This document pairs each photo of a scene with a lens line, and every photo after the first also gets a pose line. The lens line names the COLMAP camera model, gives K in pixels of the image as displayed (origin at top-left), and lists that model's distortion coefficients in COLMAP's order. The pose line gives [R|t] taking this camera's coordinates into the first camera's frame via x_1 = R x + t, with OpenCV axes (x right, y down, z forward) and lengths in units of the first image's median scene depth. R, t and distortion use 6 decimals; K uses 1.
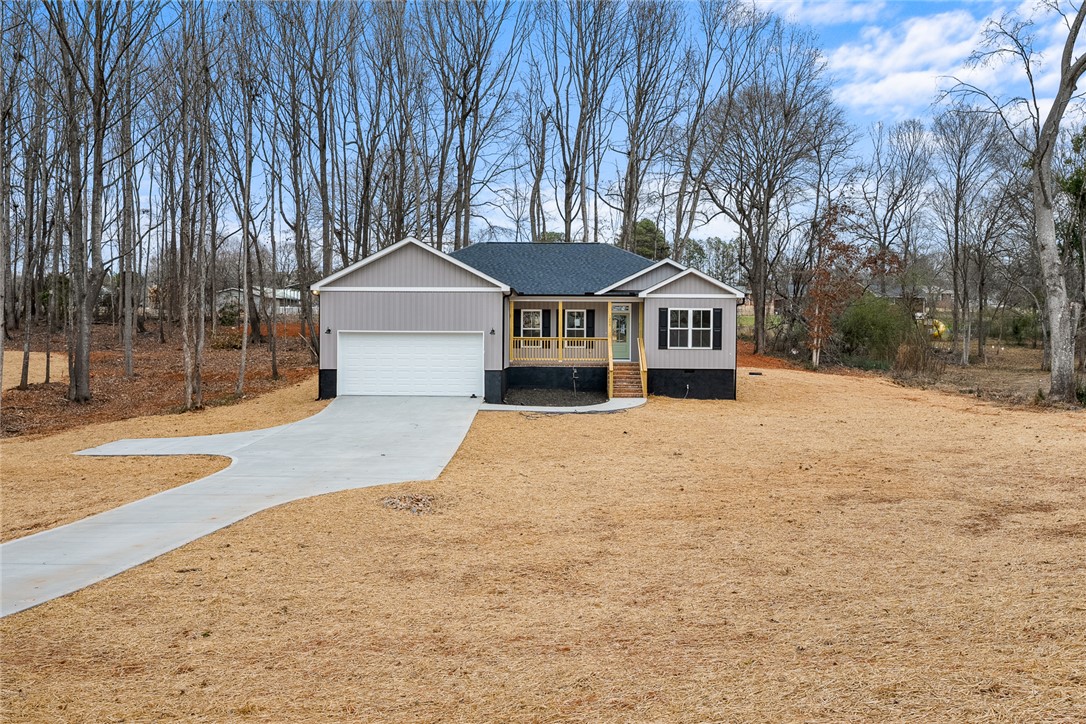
lens RADIAL K [[877.1, 0, 542.2], [0, 877.1, 357.7], [0, 0, 1]] dist [-0.001309, 0.000781]
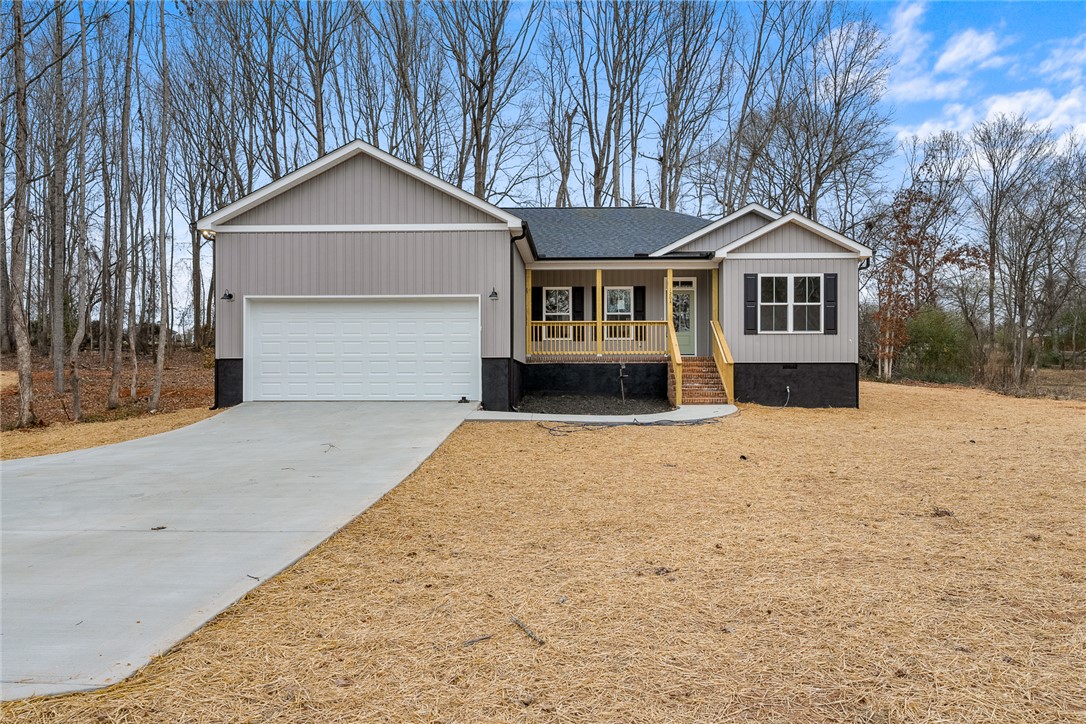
lens RADIAL K [[758.6, 0, 554.0], [0, 758.6, 370.9], [0, 0, 1]] dist [-0.004702, 0.006043]
pose [[0.999795, -0.009970, -0.017614, -0.005003], [0.009434, 0.999498, -0.030248, 0.034764], [0.017907, 0.030075, 0.999387, 0.409430]]
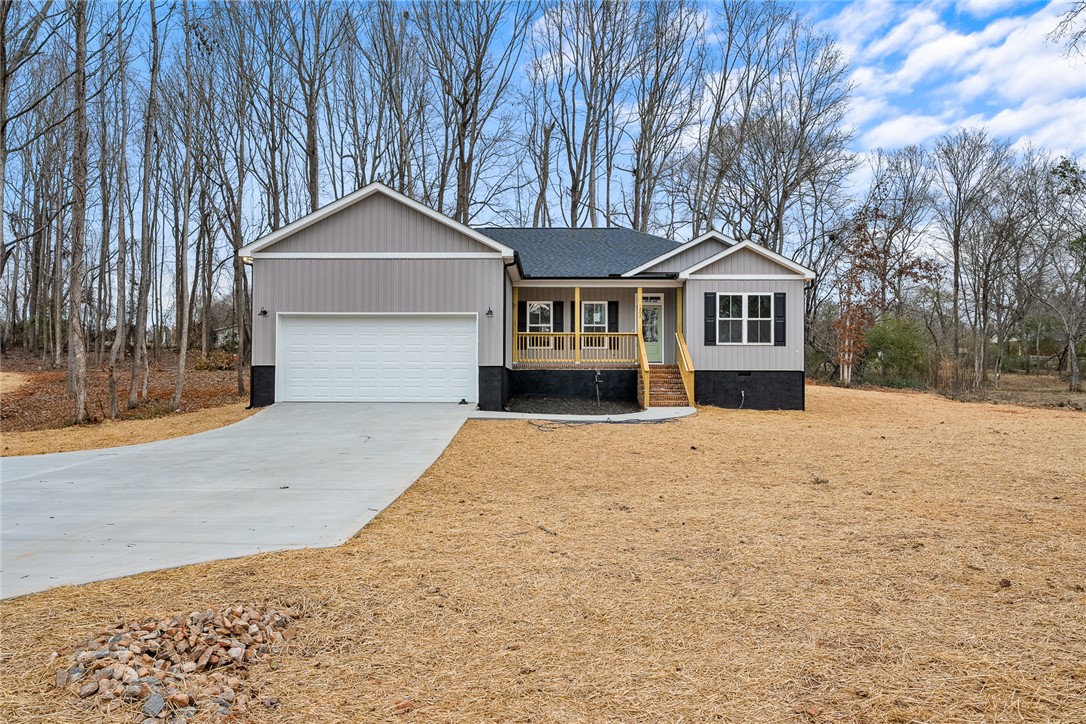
lens RADIAL K [[771.9, 0, 537.5], [0, 771.9, 361.0], [0, 0, 1]] dist [0.000174, -0.003204]
pose [[0.999978, -0.004970, -0.004295, -0.012587], [0.004769, 0.998957, -0.045400, 0.034183], [0.004516, 0.045379, 0.998960, 0.316282]]
